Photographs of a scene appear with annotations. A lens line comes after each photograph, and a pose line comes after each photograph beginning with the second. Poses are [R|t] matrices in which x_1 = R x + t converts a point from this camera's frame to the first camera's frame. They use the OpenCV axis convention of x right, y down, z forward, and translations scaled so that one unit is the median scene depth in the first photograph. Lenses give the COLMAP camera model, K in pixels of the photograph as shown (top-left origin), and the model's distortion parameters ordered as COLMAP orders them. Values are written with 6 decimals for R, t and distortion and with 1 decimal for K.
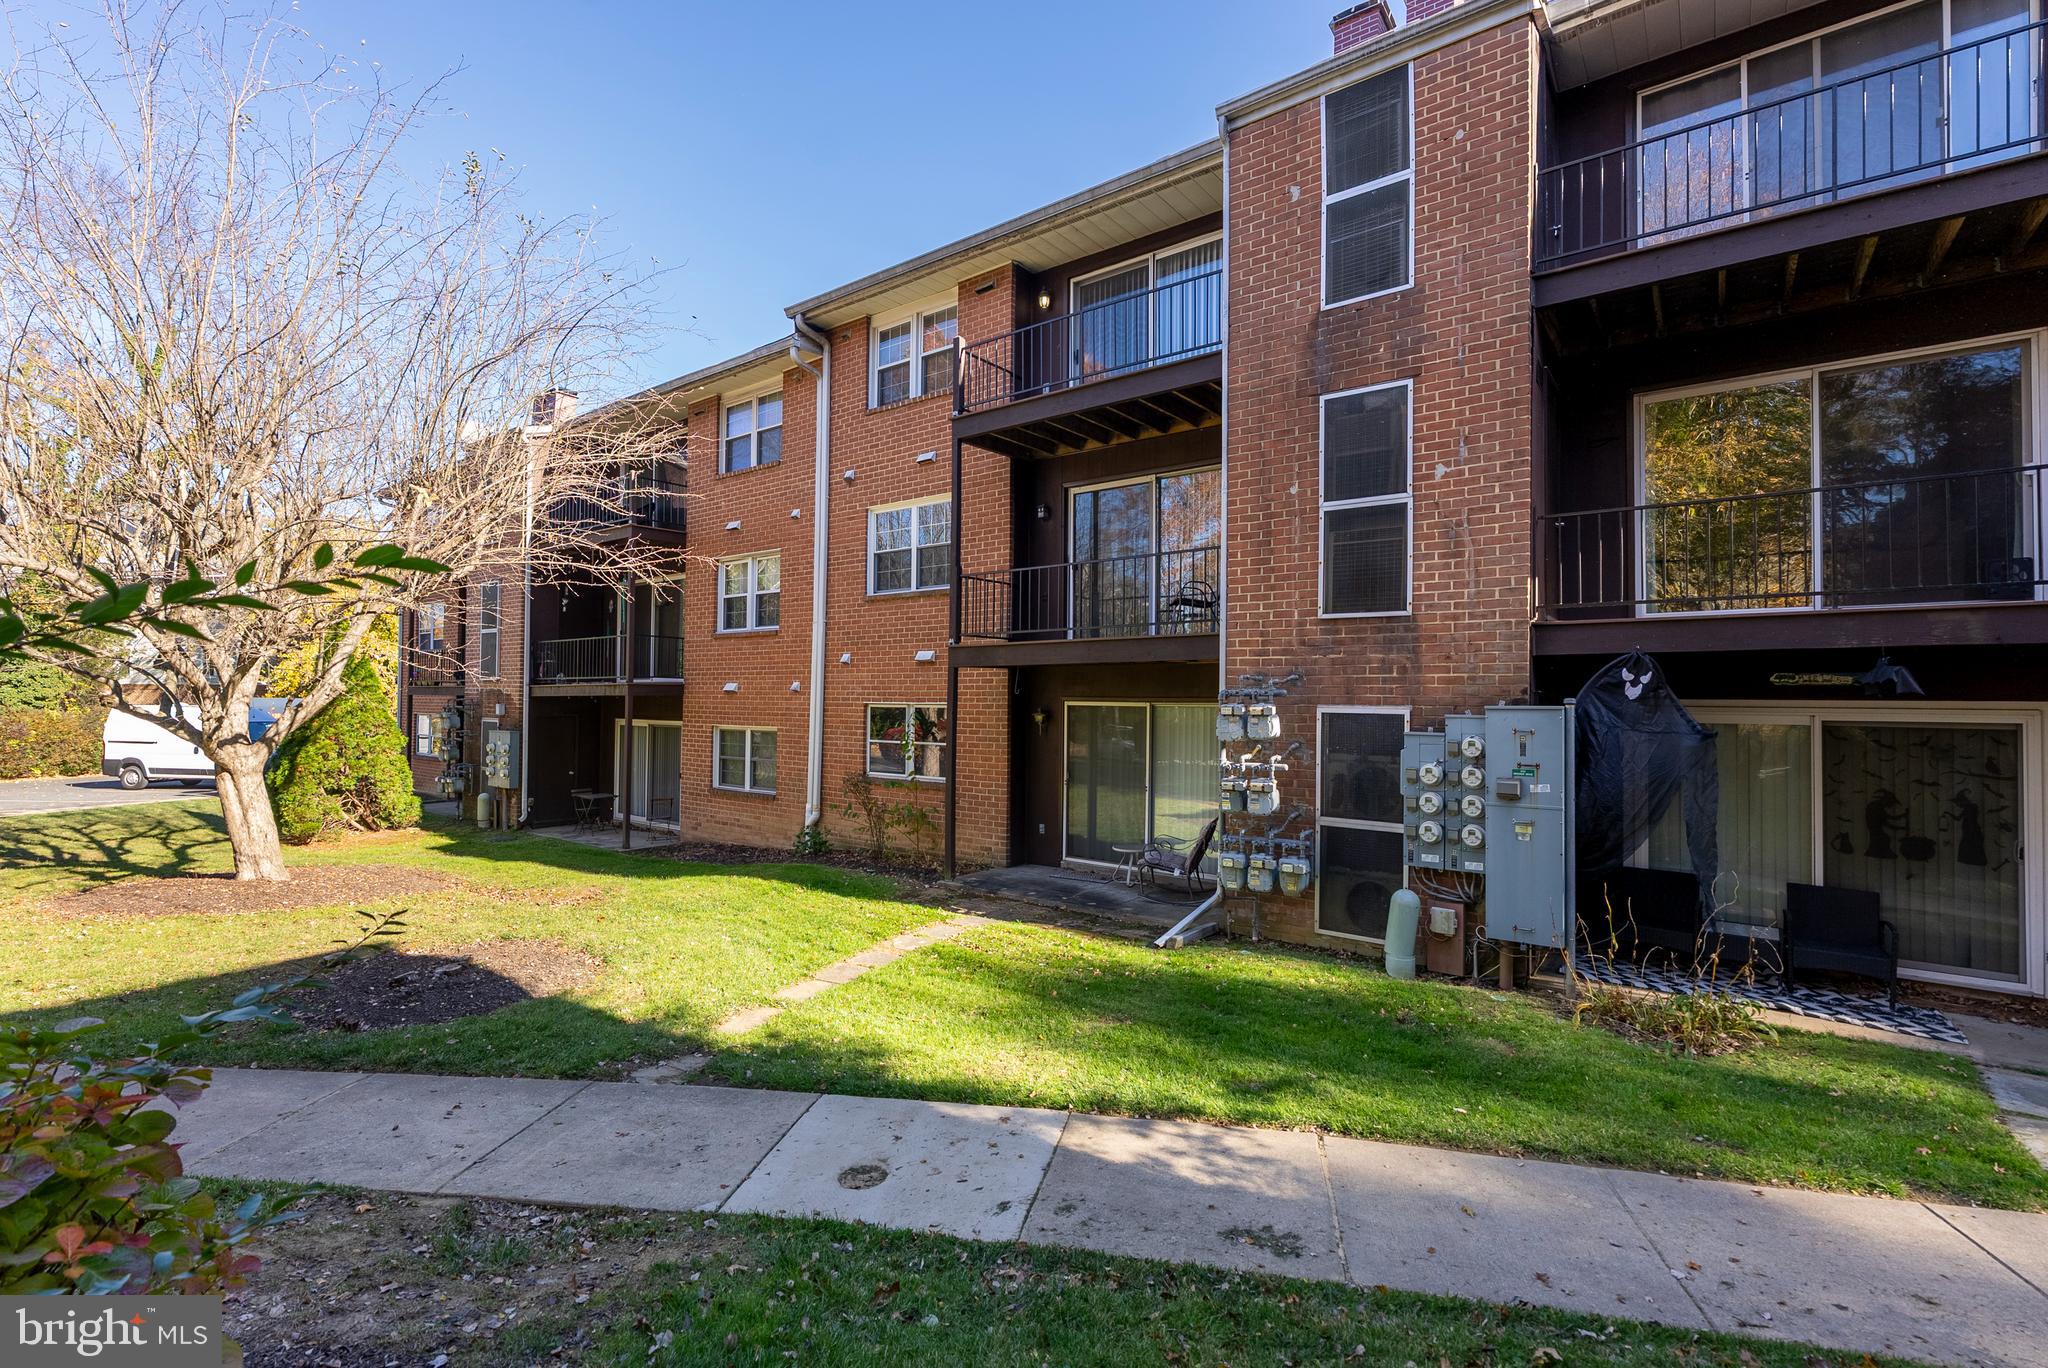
lens RADIAL K [[925.6, 0, 1024.0], [0, 925.6, 678.5], [0, 0, 1]] dist [0.001833, 0.000056]
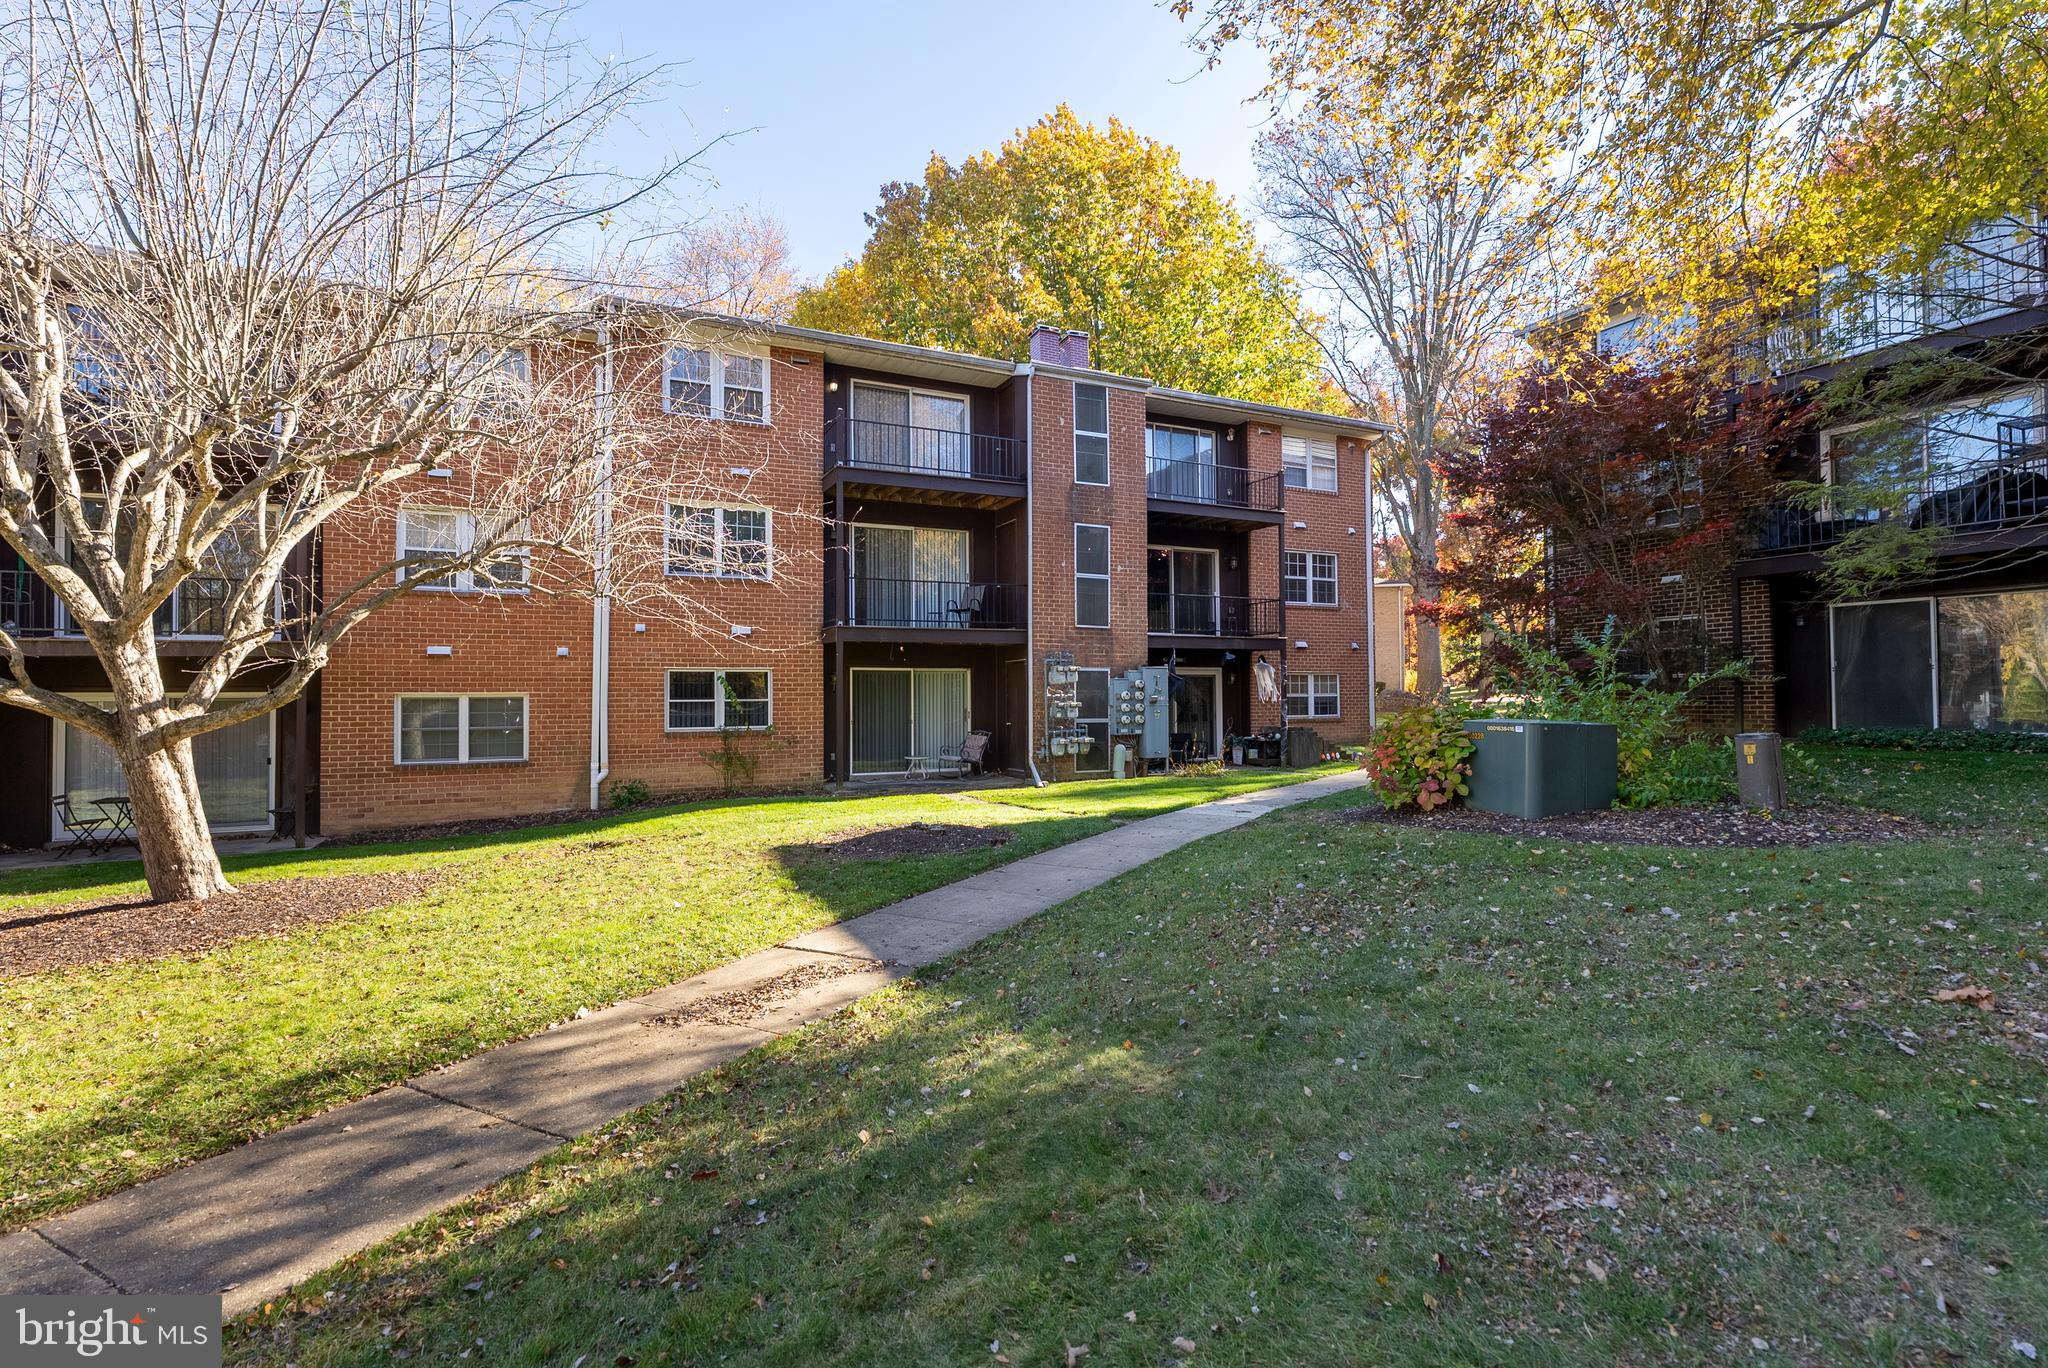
lens RADIAL K [[925.6, 0, 1024.1], [0, 925.6, 685.3], [0, 0, 1]] dist [0.001833, 0.000056]
pose [[0.438069, 0.002410, 0.898938, -1.706807], [-0.010176, 0.999946, 0.002278, 0.068562], [-0.898884, -0.010146, 0.438069, 0.170115]]
